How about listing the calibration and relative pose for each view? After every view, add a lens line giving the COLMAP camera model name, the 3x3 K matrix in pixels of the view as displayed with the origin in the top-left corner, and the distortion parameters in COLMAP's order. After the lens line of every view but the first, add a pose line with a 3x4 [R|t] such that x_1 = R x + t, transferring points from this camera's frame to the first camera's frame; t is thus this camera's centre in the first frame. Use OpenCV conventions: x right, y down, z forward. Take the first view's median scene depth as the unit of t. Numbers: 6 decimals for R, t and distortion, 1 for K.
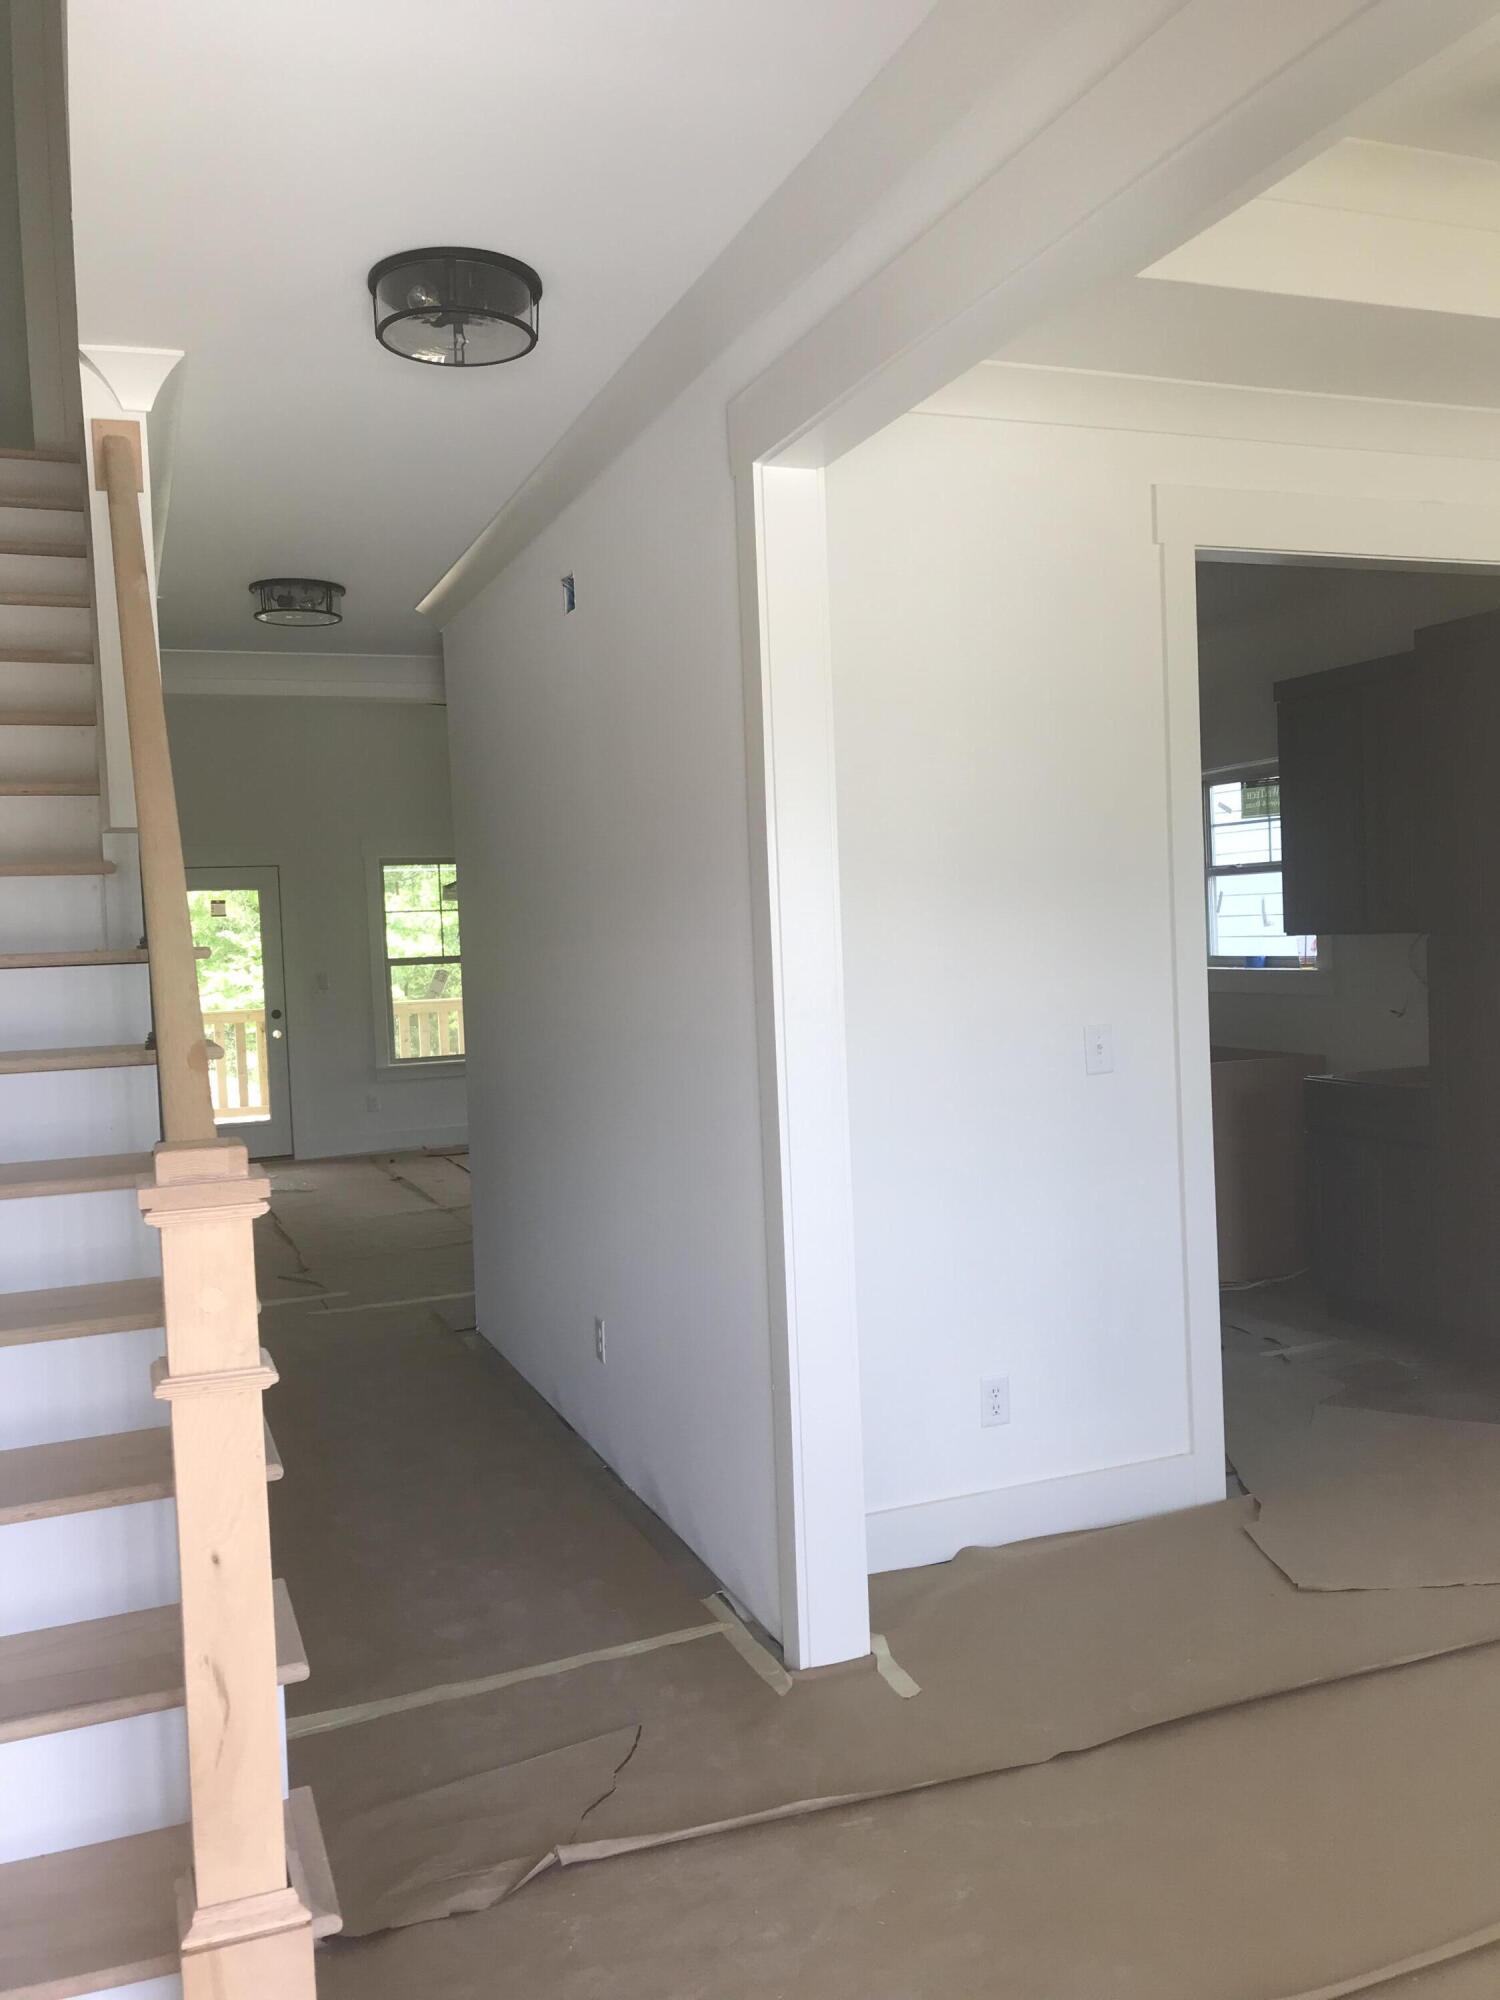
lens RADIAL K [[1638.3, 0, 750.9], [0, 1638.3, 990.8], [0, 0, 1]] dist [0.021945, -0.017000]
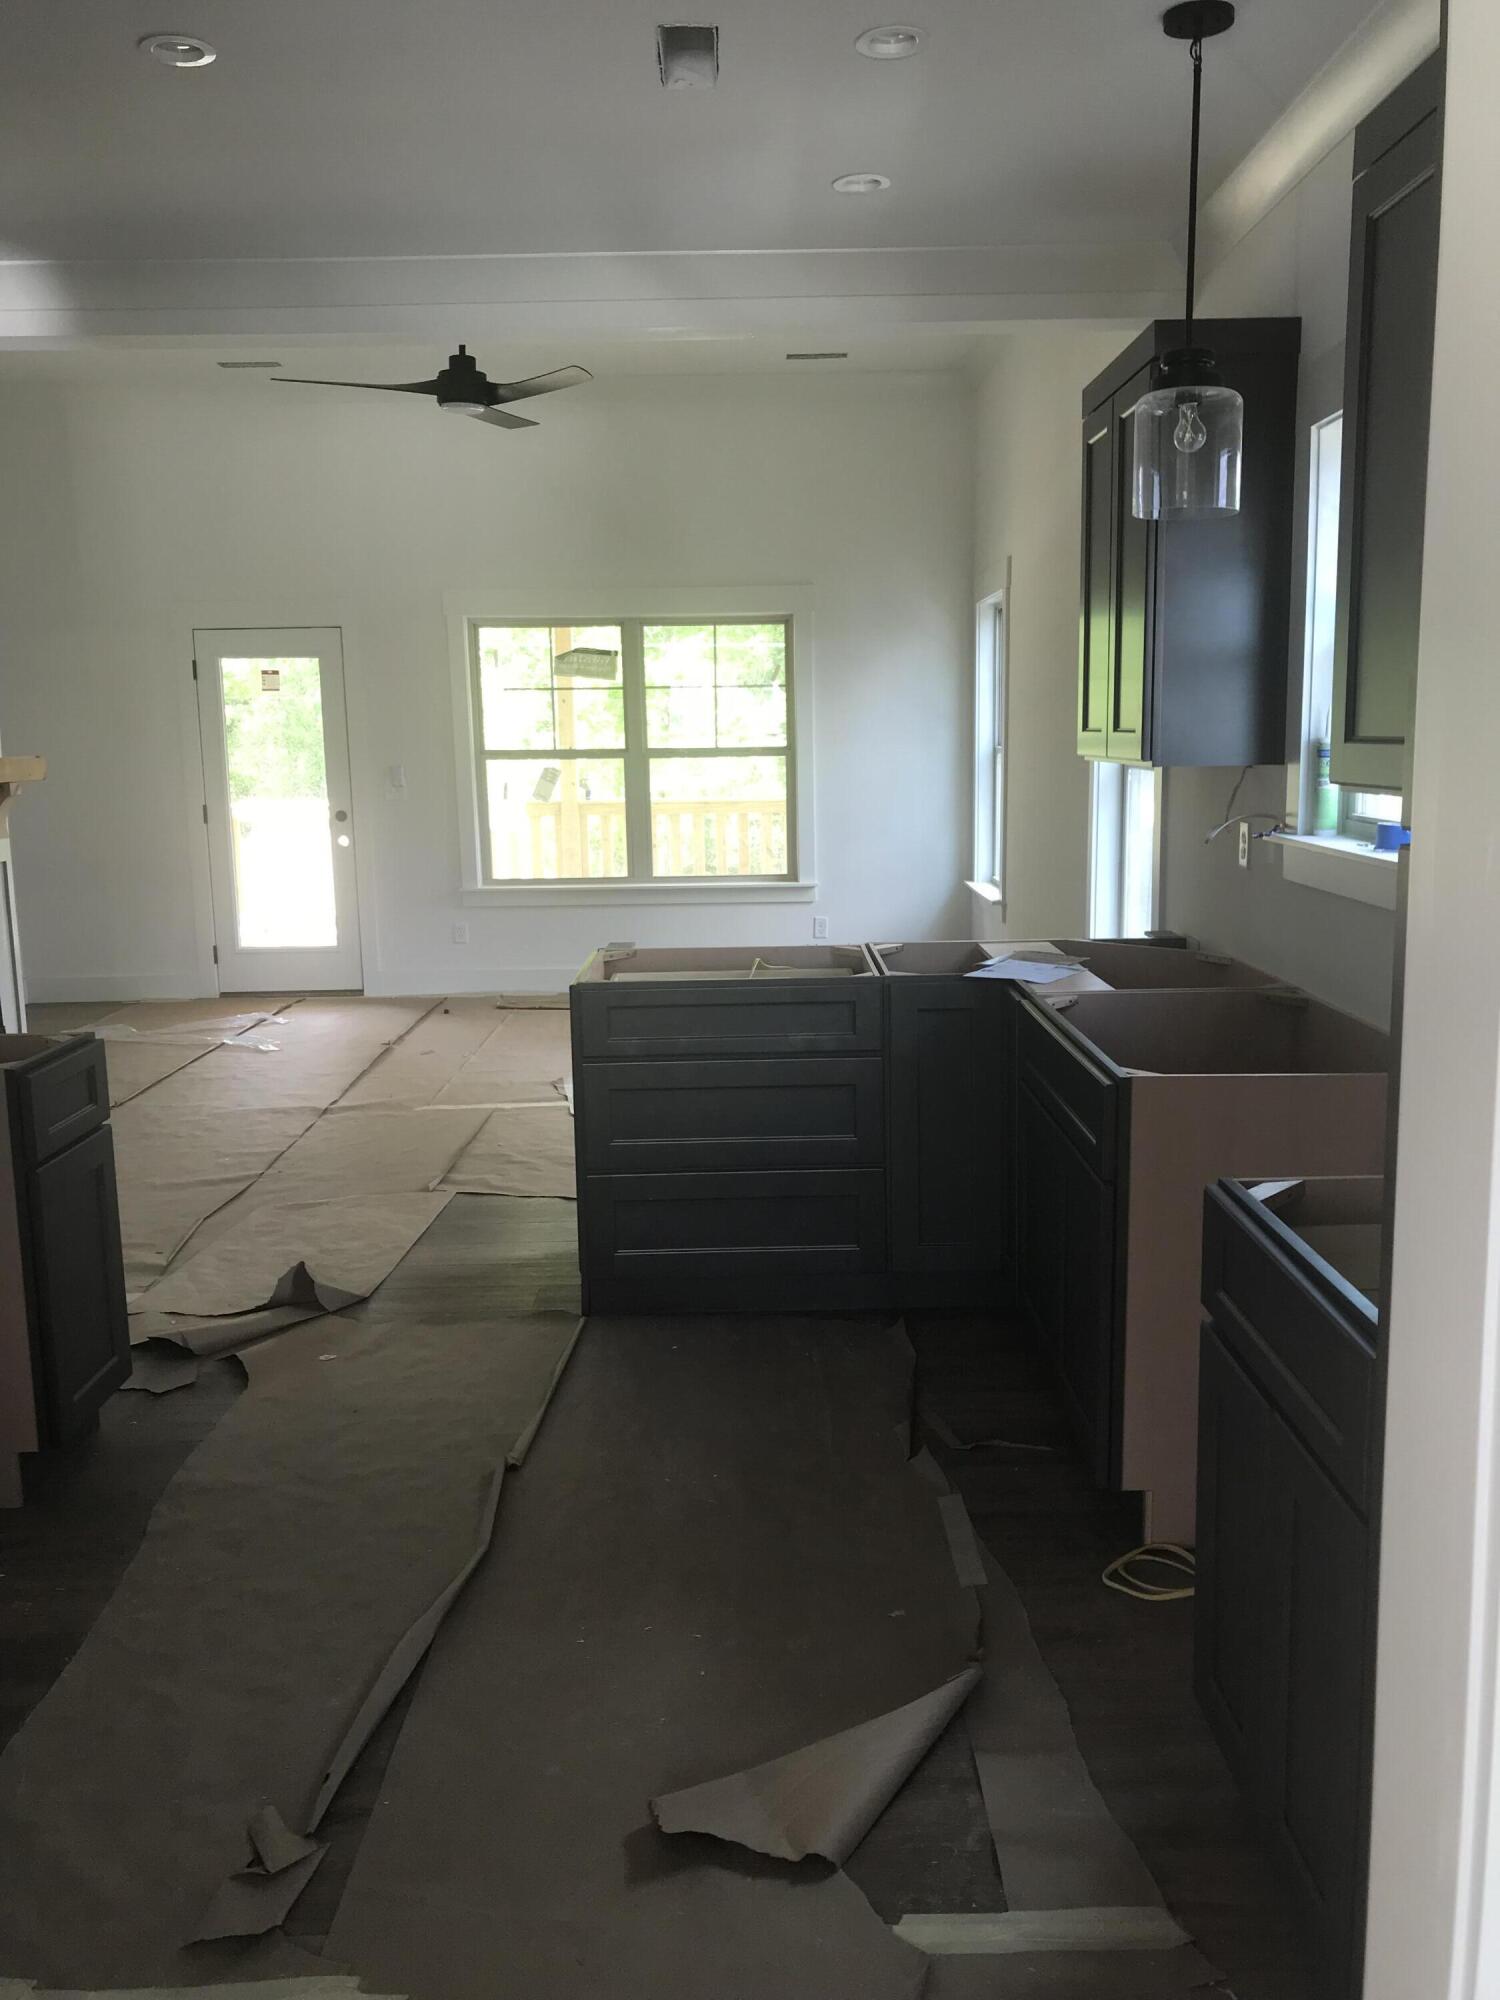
lens RADIAL K [[1638.3, 0, 755.4], [0, 1638.3, 1010.4], [0, 0, 1]] dist [0.021945, -0.017000]
pose [[0.931352, 0.086350, -0.353734, 0.153160], [-0.037902, 0.989187, 0.141678, -0.010402], [0.362143, -0.118545, 0.924554, 0.254343]]
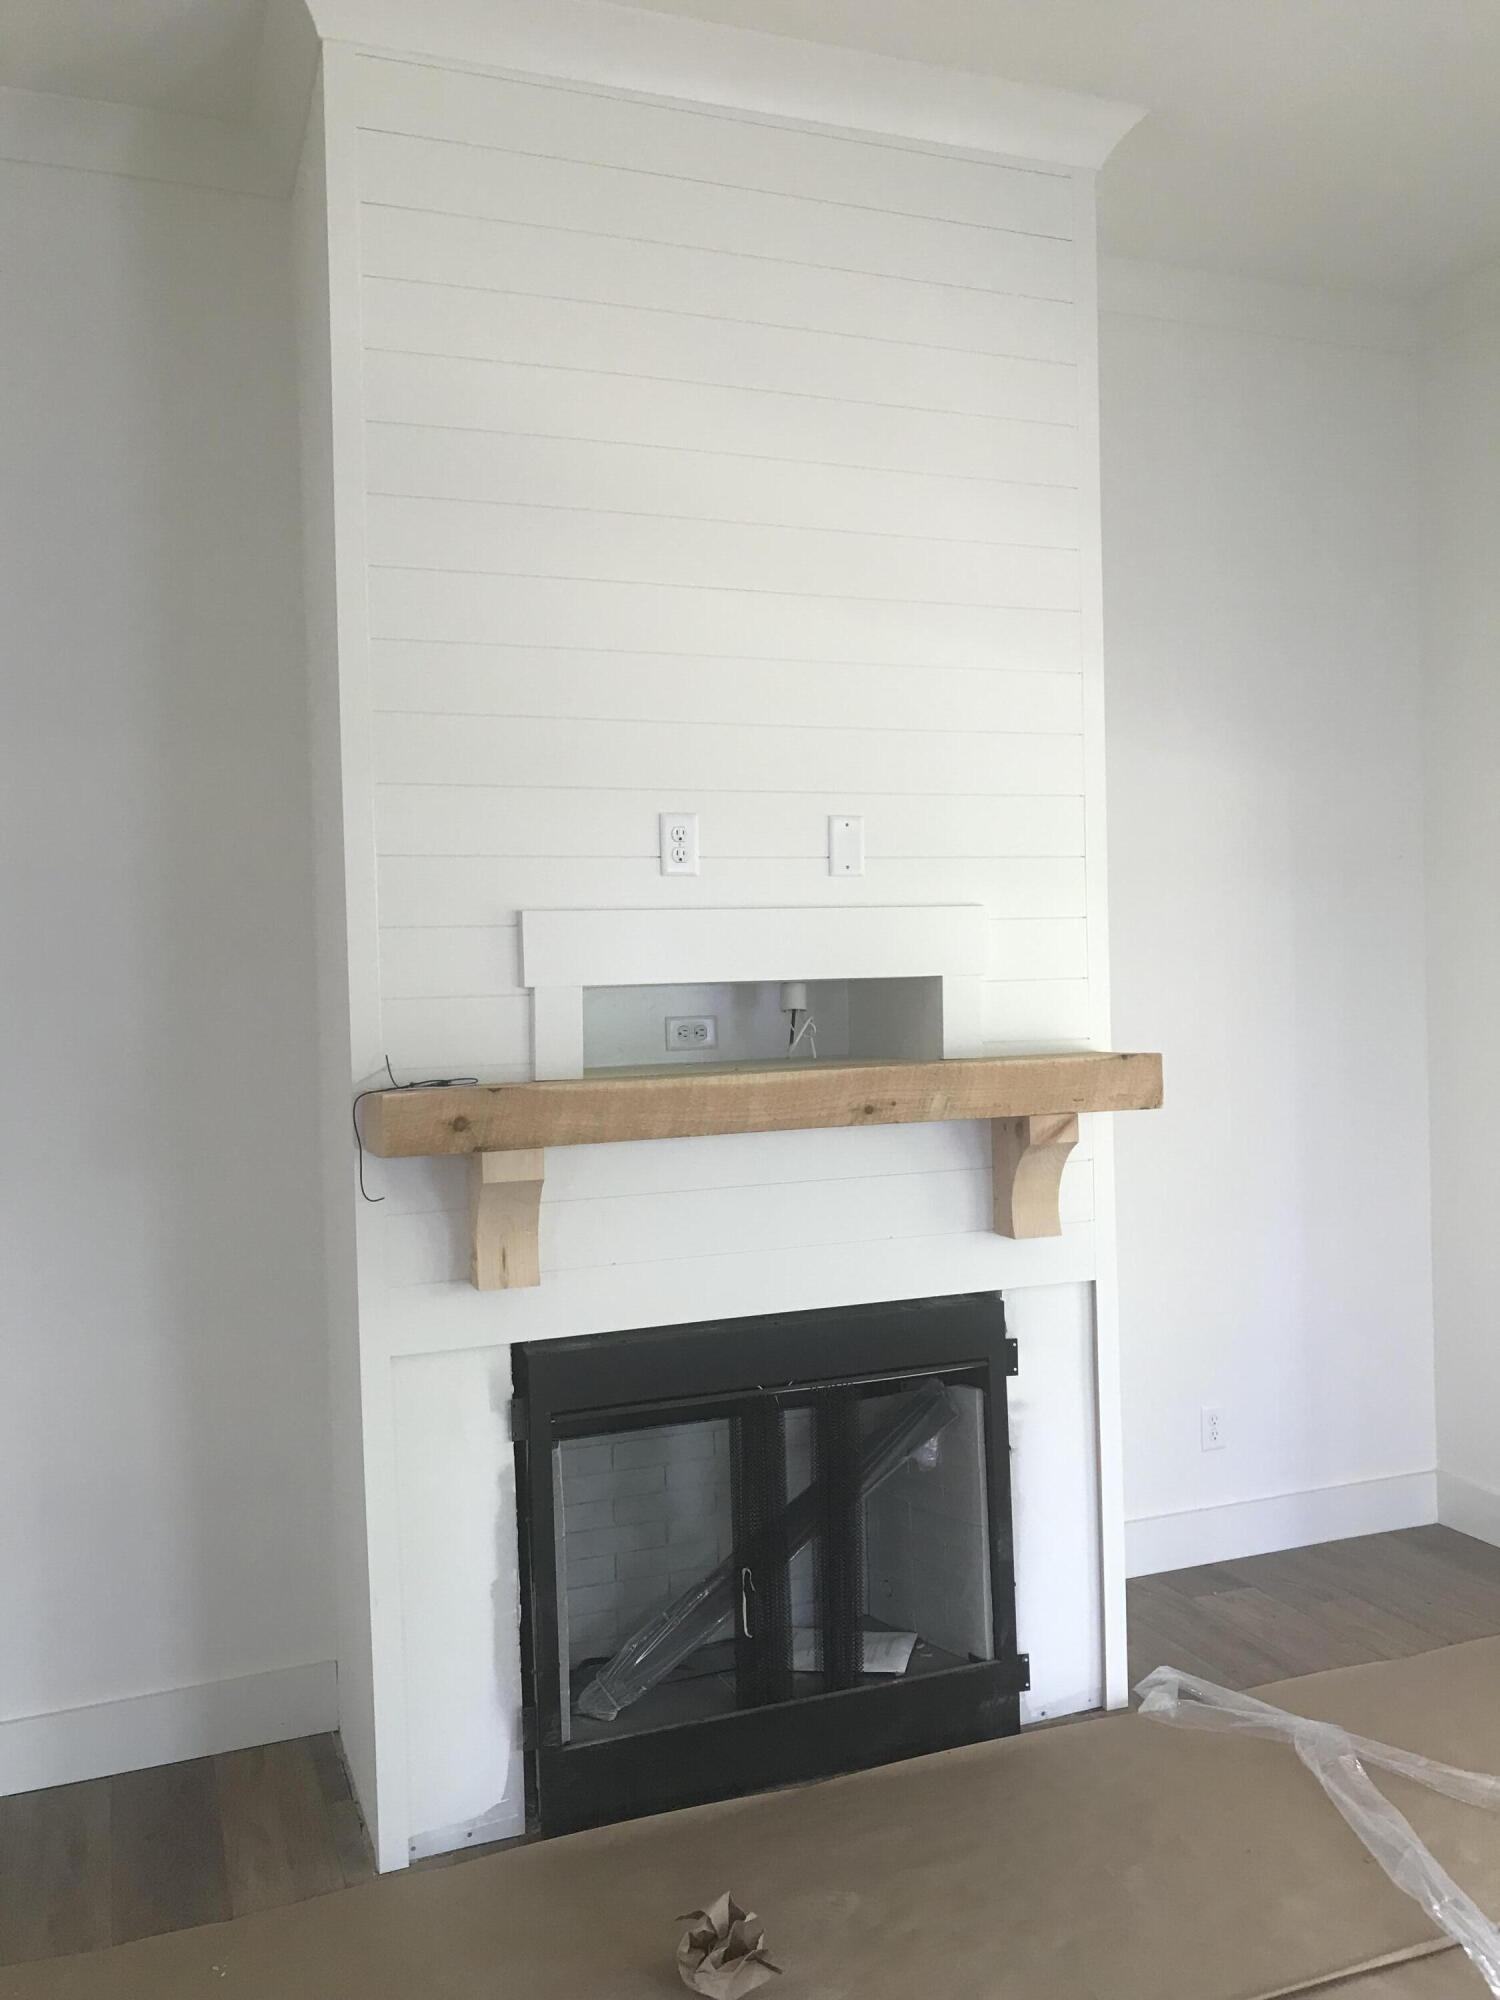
lens RADIAL K [[1638.3, 0, 741.9], [0, 1638.3, 1007.9], [0, 0, 1]] dist [0.021945, -0.017000]
pose [[-0.007994, 0.056314, -0.998381, -0.032051], [-0.017242, 0.998257, 0.056445, -0.026103], [0.999819, 0.017665, -0.007010, 0.619196]]
